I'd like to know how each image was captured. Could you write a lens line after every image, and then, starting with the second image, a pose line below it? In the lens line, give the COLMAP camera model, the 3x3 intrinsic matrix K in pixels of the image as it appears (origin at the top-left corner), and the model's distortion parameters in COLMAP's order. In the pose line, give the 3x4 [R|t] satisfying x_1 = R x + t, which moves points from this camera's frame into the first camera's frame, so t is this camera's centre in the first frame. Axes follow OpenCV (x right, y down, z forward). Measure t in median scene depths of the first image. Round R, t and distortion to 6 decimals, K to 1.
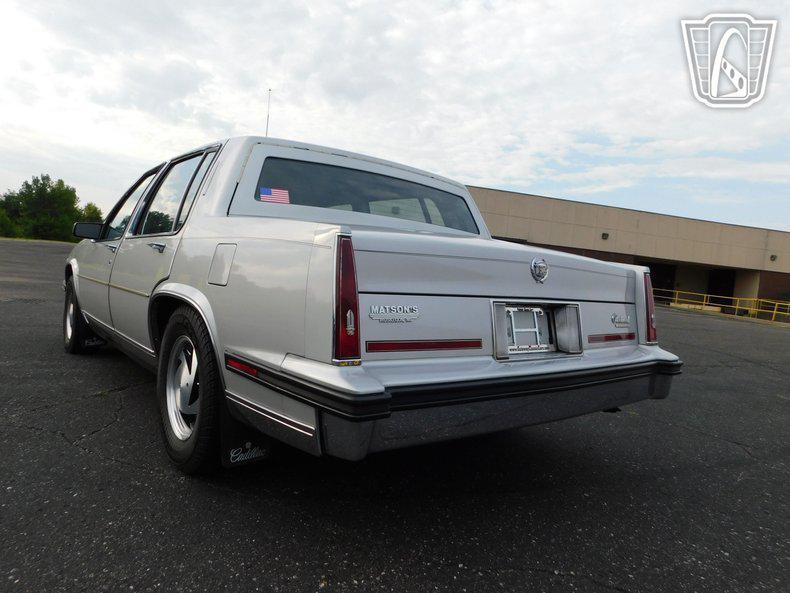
lens RADIAL K [[534.7, 0, 392.2], [0, 534.7, 295.9], [0, 0, 1]] dist [-0.053500, 0.061998]
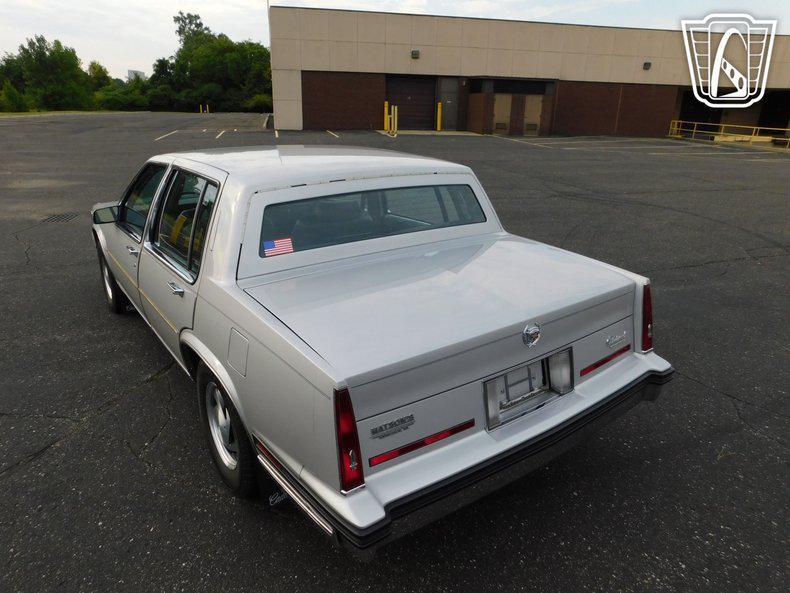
lens RADIAL K [[534.7, 0, 391.0], [0, 534.7, 295.7], [0, 0, 1]] dist [-0.053500, 0.061998]
pose [[0.996400, -0.052392, -0.066652, 0.060442], [0.069282, 0.956318, 0.283999, -0.372143], [0.048861, -0.287594, 0.956505, -0.006018]]
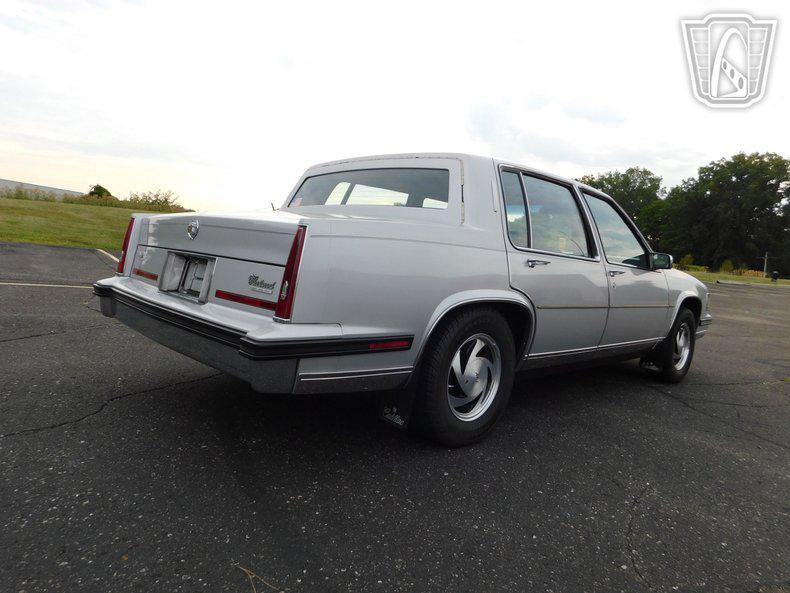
lens RADIAL K [[534.7, 0, 394.6], [0, 534.7, 295.0], [0, 0, 1]] dist [-0.053500, 0.061998]
pose [[0.120673, 0.023747, -0.992408, 1.323047], [-0.128745, 0.991645, 0.008074, 0.028703], [0.984308, 0.126794, 0.122722, 1.117648]]
